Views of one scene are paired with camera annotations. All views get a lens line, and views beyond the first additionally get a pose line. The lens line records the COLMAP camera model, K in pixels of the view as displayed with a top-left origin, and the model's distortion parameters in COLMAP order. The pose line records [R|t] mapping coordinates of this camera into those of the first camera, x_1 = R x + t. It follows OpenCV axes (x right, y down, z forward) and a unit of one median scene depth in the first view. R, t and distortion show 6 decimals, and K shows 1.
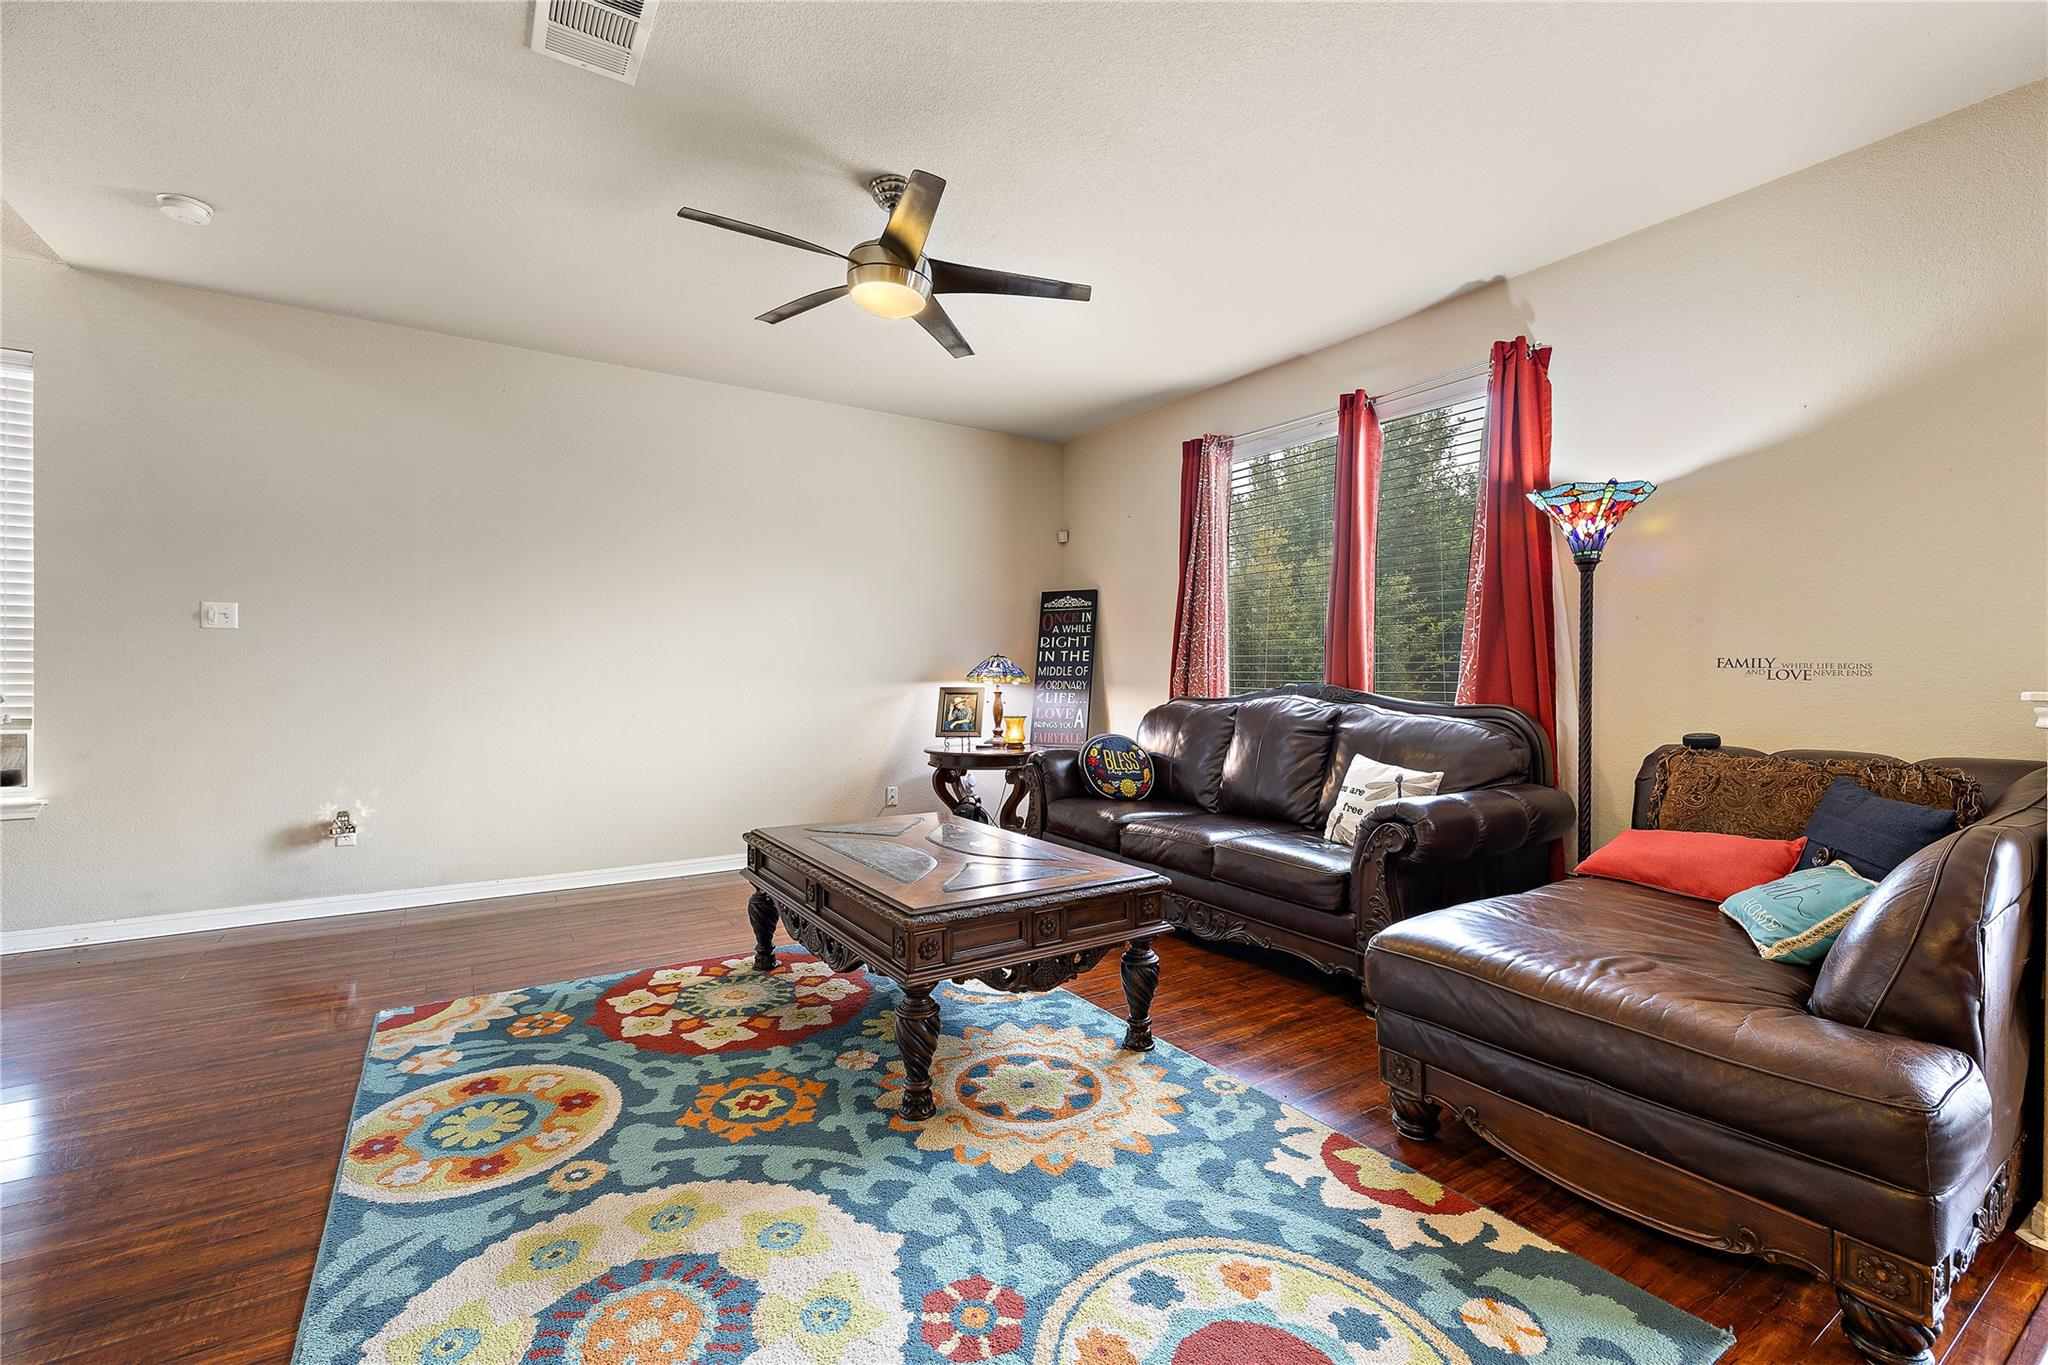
lens RADIAL K [[868.7, 0, 1028.8], [0, 868.7, 669.7], [0, 0, 1]] dist [0.002187, 0.000969]
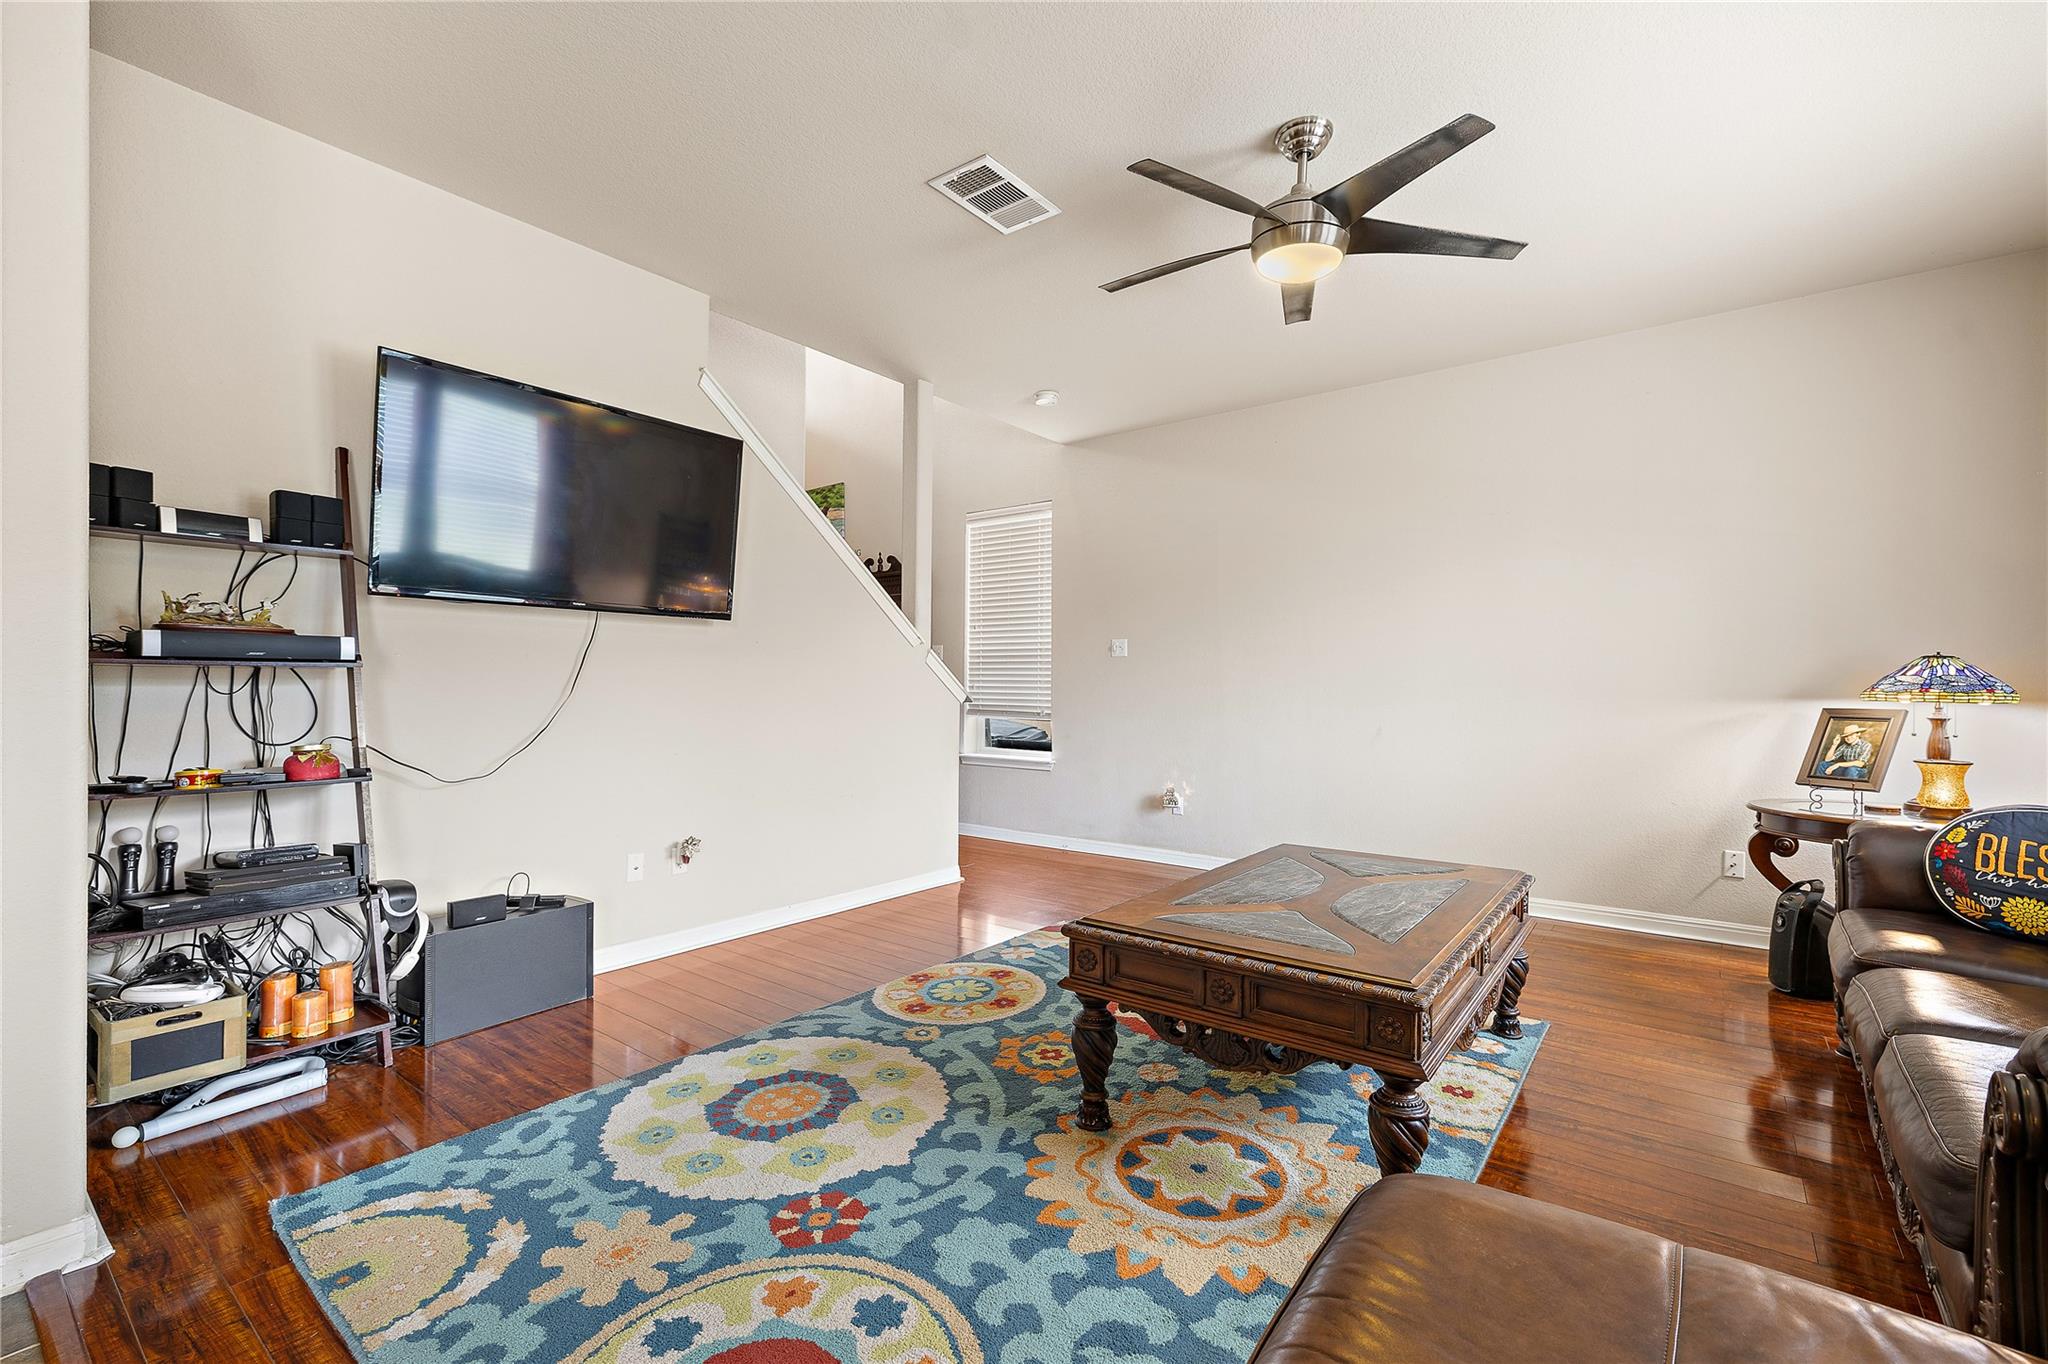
lens RADIAL K [[895.7, 0, 1028.6], [0, 895.7, 684.8], [0, 0, 1]] dist [-0.000047, 0.000335]
pose [[0.331438, -0.003696, -0.943470, 0.803074], [0.002638, 0.999992, -0.002990, 0.008699], [0.943473, -0.001498, 0.331445, 0.578581]]
